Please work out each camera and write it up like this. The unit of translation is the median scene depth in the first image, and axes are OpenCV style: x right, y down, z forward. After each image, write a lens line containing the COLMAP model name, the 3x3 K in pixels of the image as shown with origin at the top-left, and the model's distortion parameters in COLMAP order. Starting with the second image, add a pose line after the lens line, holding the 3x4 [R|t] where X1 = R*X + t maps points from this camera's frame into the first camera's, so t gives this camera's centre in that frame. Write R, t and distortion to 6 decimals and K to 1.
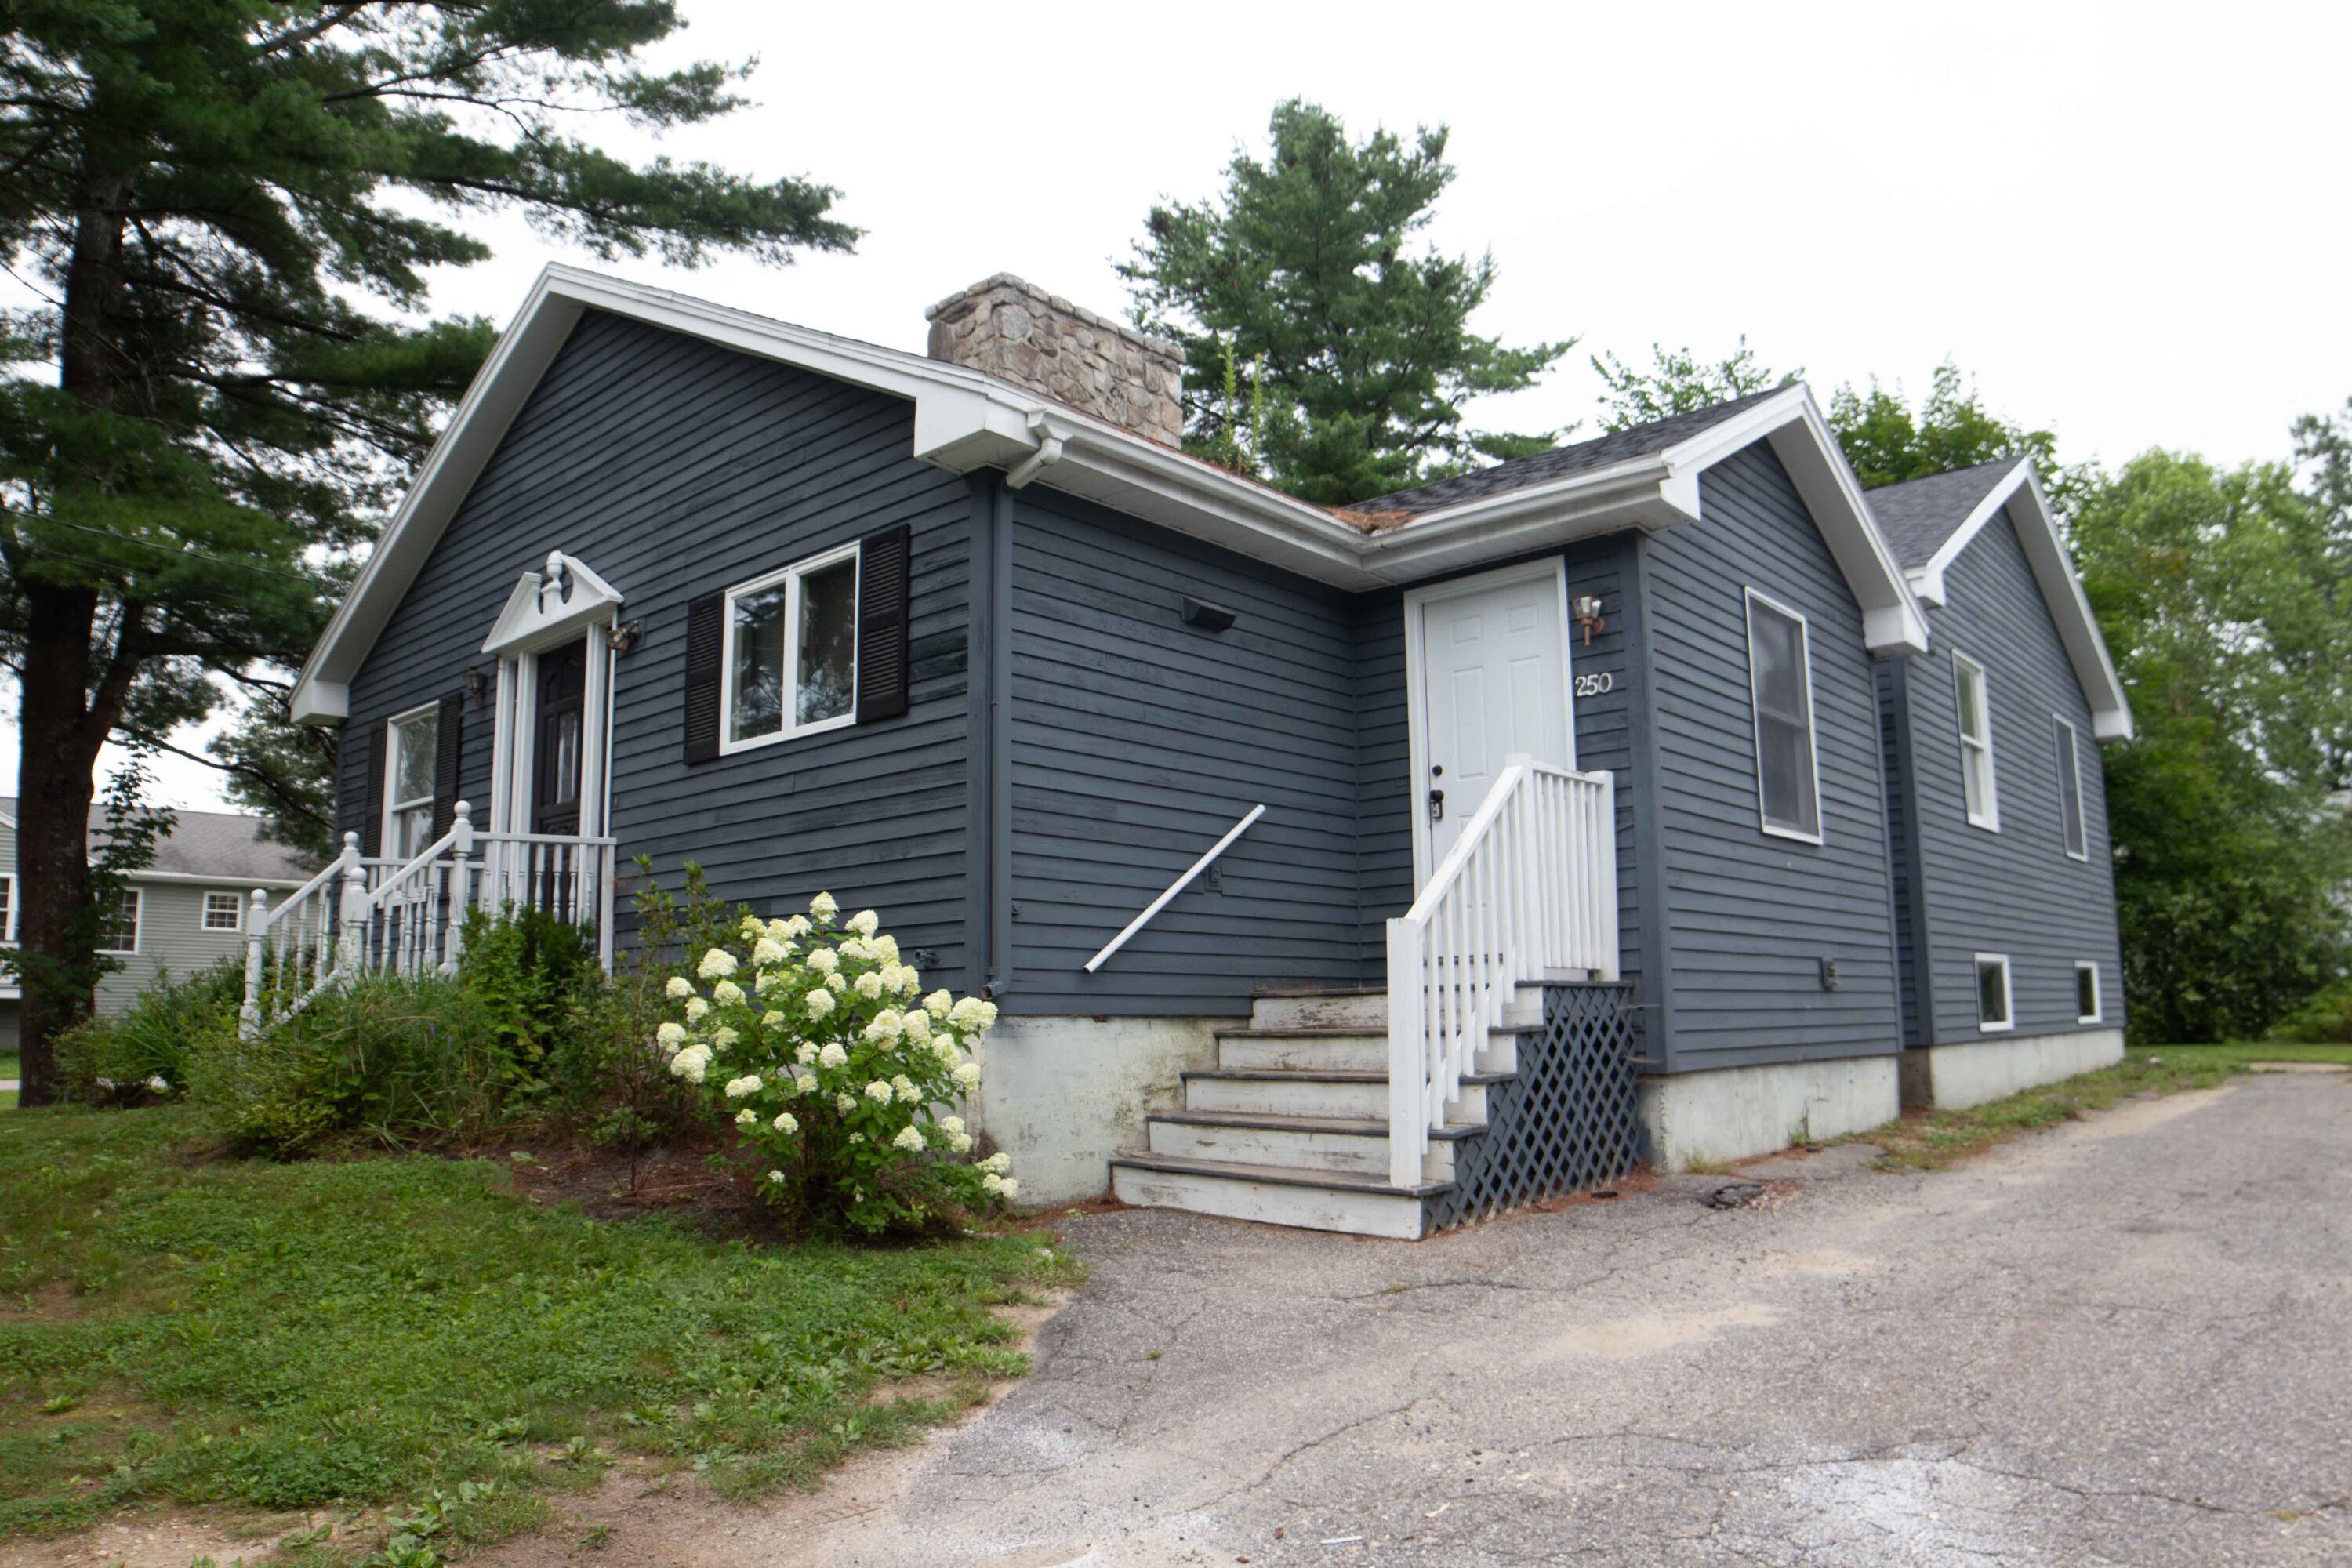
lens RADIAL K [[1544.7, 0, 1195.3], [0, 1544.7, 798.9], [0, 0, 1]] dist [-0.117600, 0.049426]
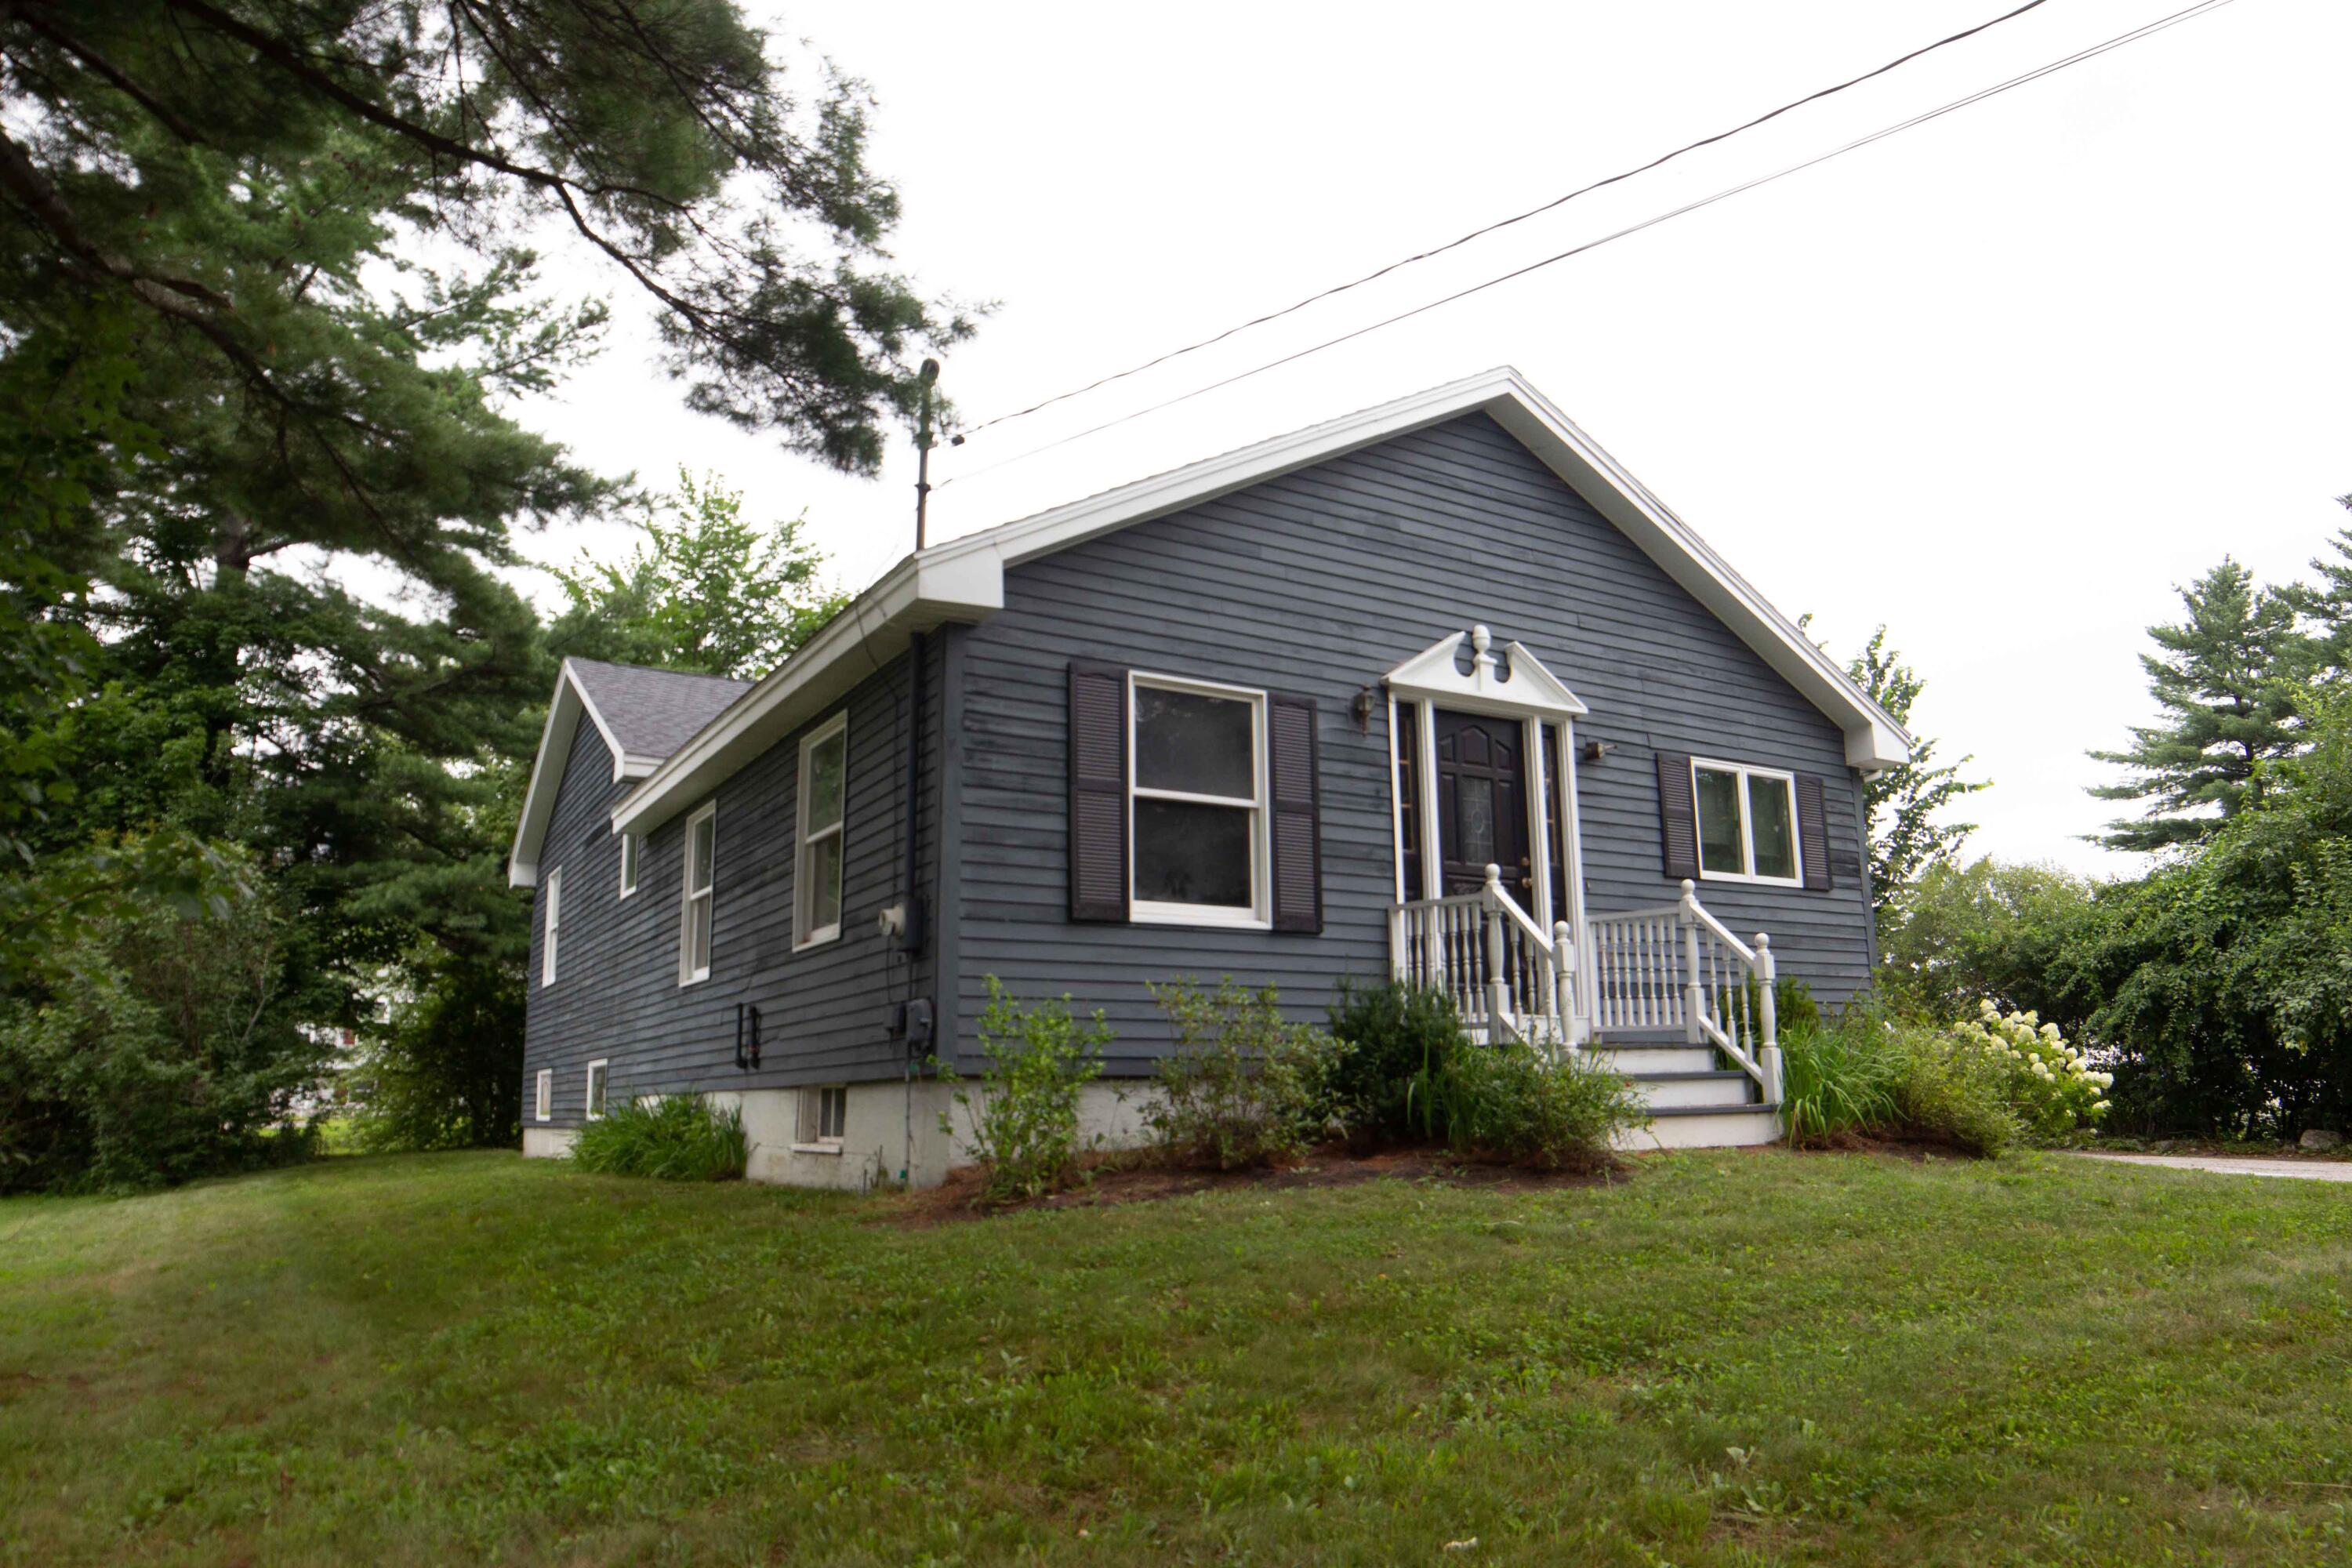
lens RADIAL K [[1544.7, 0, 1195.3], [0, 1544.7, 798.9], [0, 0, 1]] dist [-0.117600, 0.049426]
pose [[0.244100, 0.204371, 0.947970, -1.648718], [-0.104856, 0.977372, -0.183709, 0.190673], [-0.964064, -0.054557, 0.260007, 1.038156]]
